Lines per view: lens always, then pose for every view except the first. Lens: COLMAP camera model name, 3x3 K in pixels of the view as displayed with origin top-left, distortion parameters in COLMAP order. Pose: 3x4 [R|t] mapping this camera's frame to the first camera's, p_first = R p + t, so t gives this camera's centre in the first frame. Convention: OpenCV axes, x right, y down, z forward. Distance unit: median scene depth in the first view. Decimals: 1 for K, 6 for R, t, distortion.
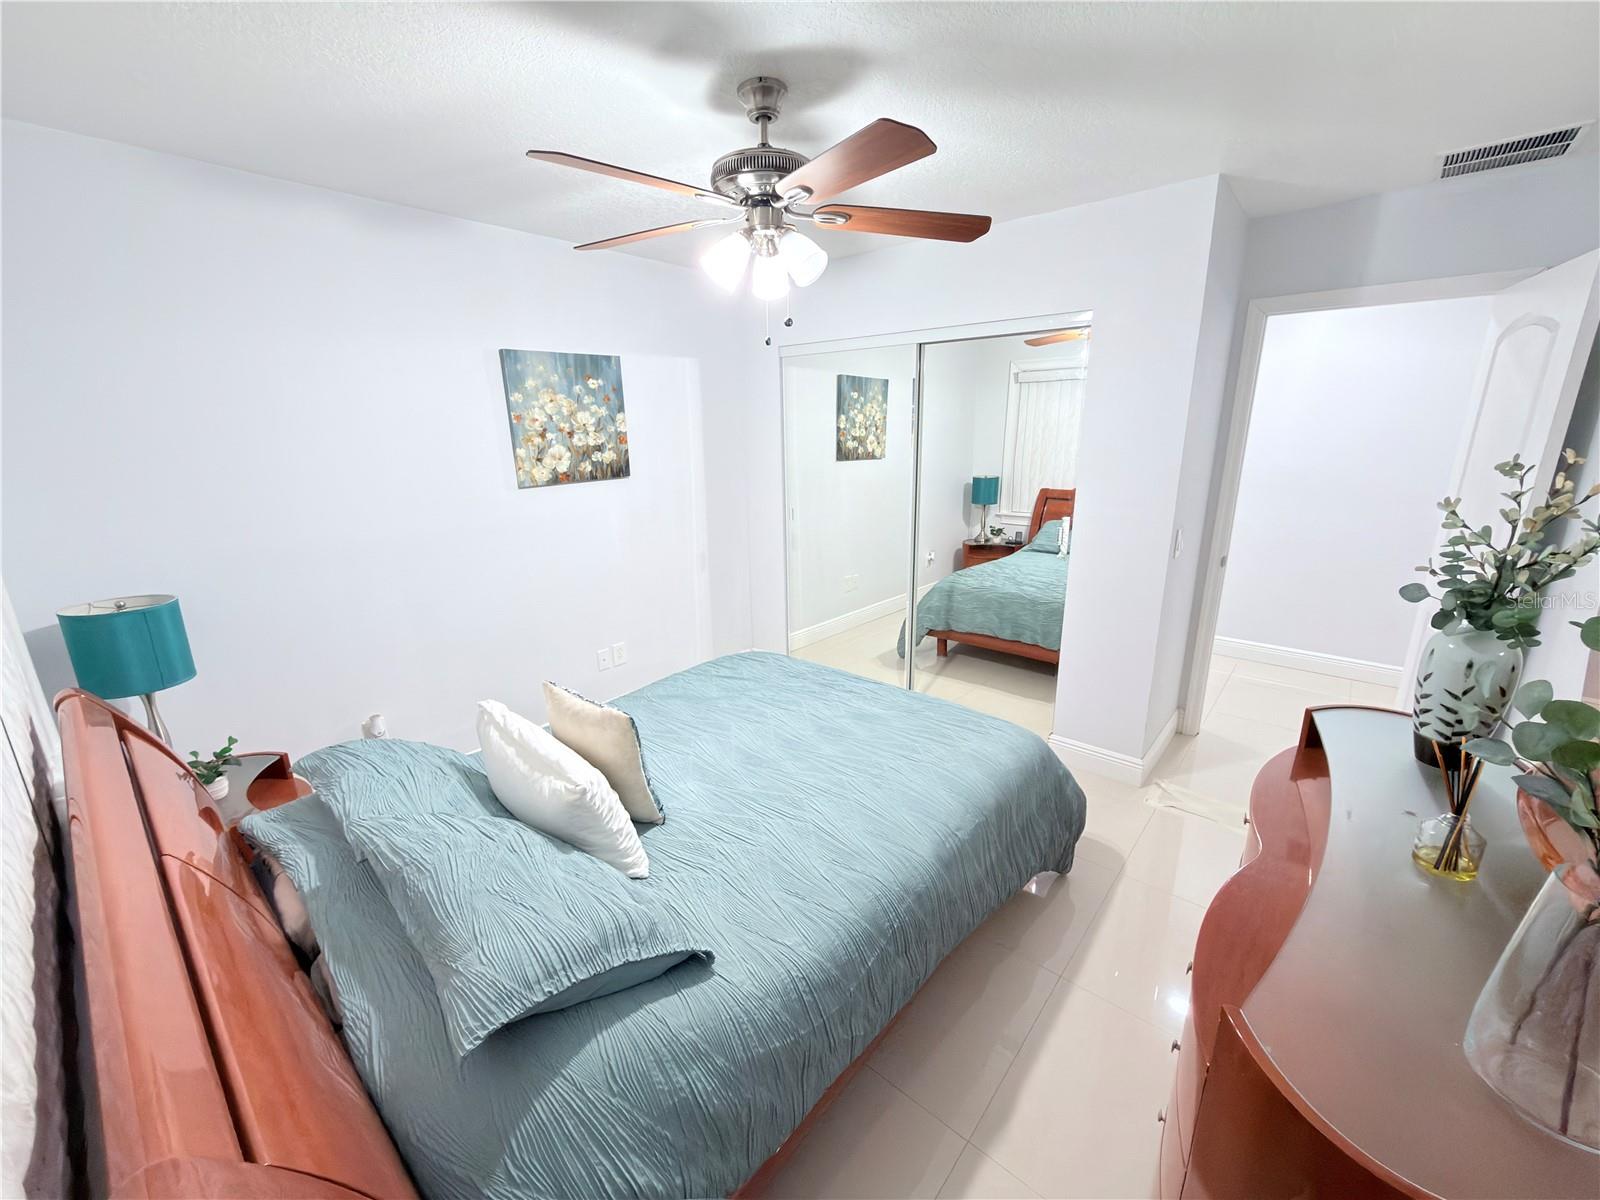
lens RADIAL K [[638.6, 0, 798.3], [0, 638.6, 599.6], [0, 0, 1]] dist [0.001009, 0.000054]
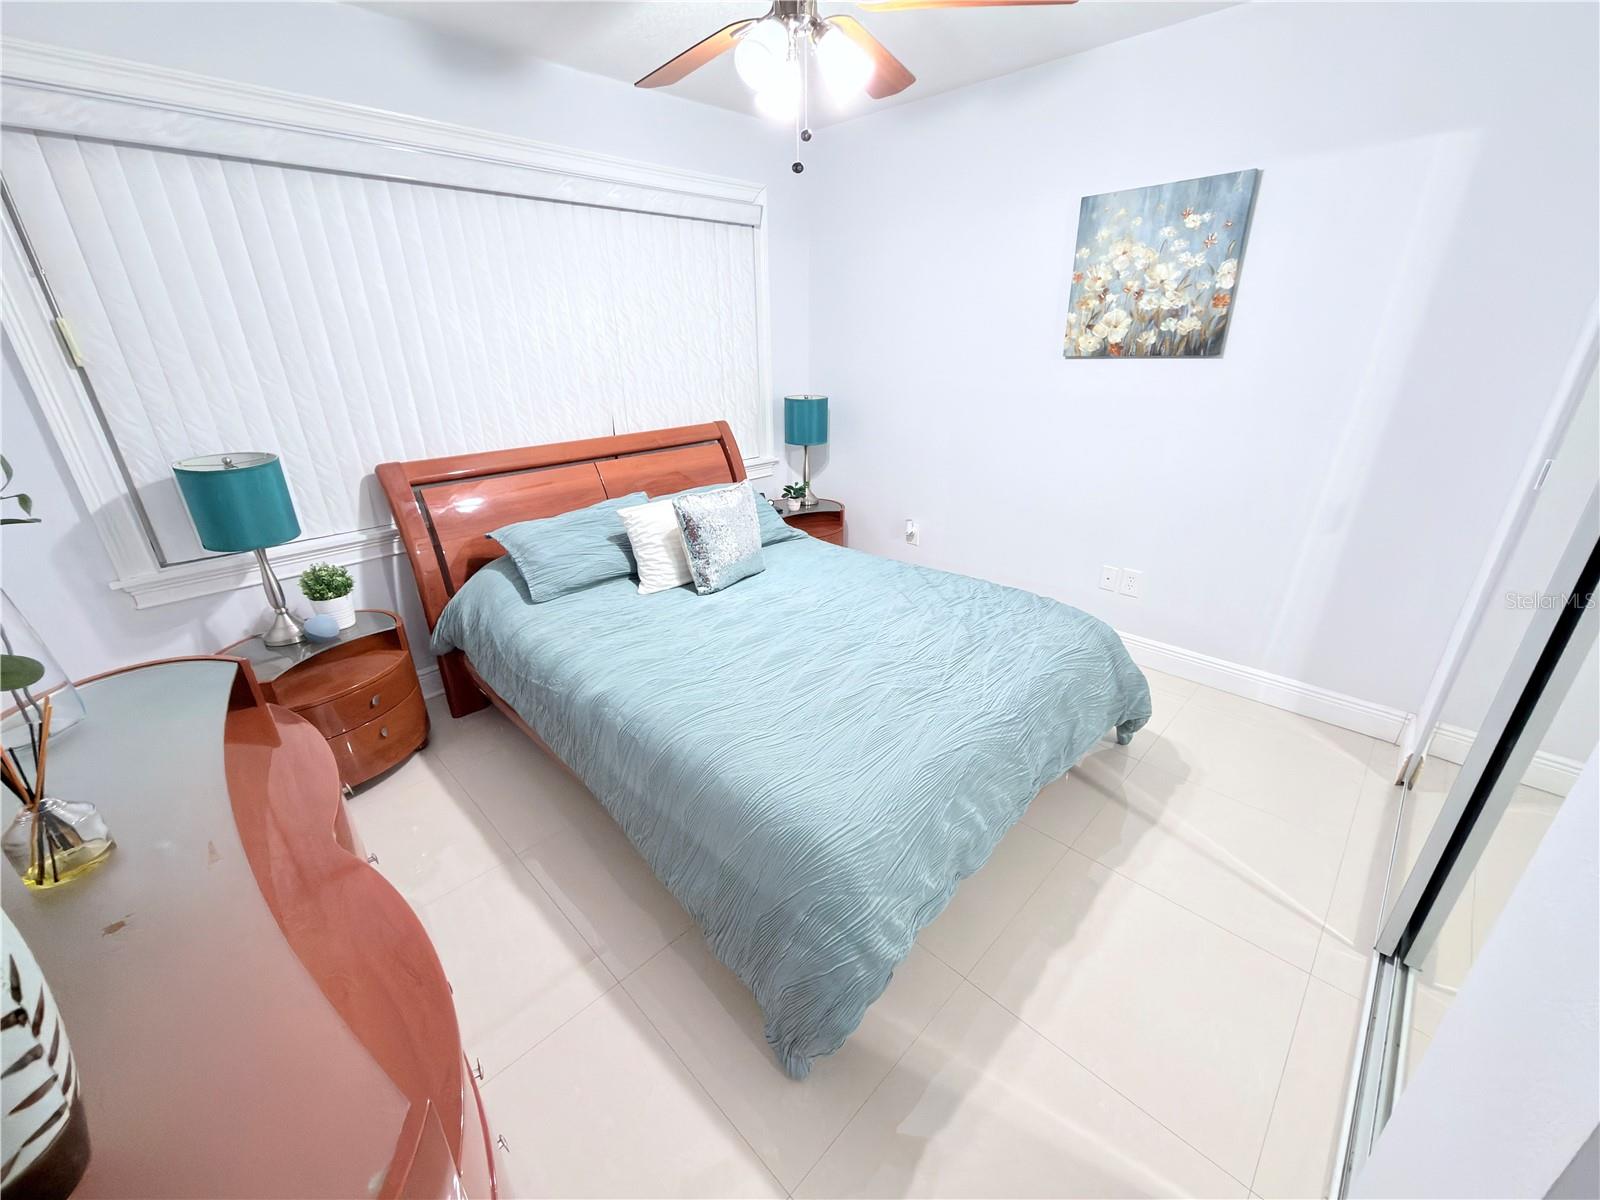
lens RADIAL K [[638.6, 0, 799.3], [0, 638.6, 599.2], [0, 0, 1]] dist [0.001009, 0.000054]
pose [[-0.074264, 0.401254, -0.912951, 0.574041], [-0.247686, 0.879371, 0.406644, -0.140347], [0.965990, 0.256325, 0.034079, 0.647830]]
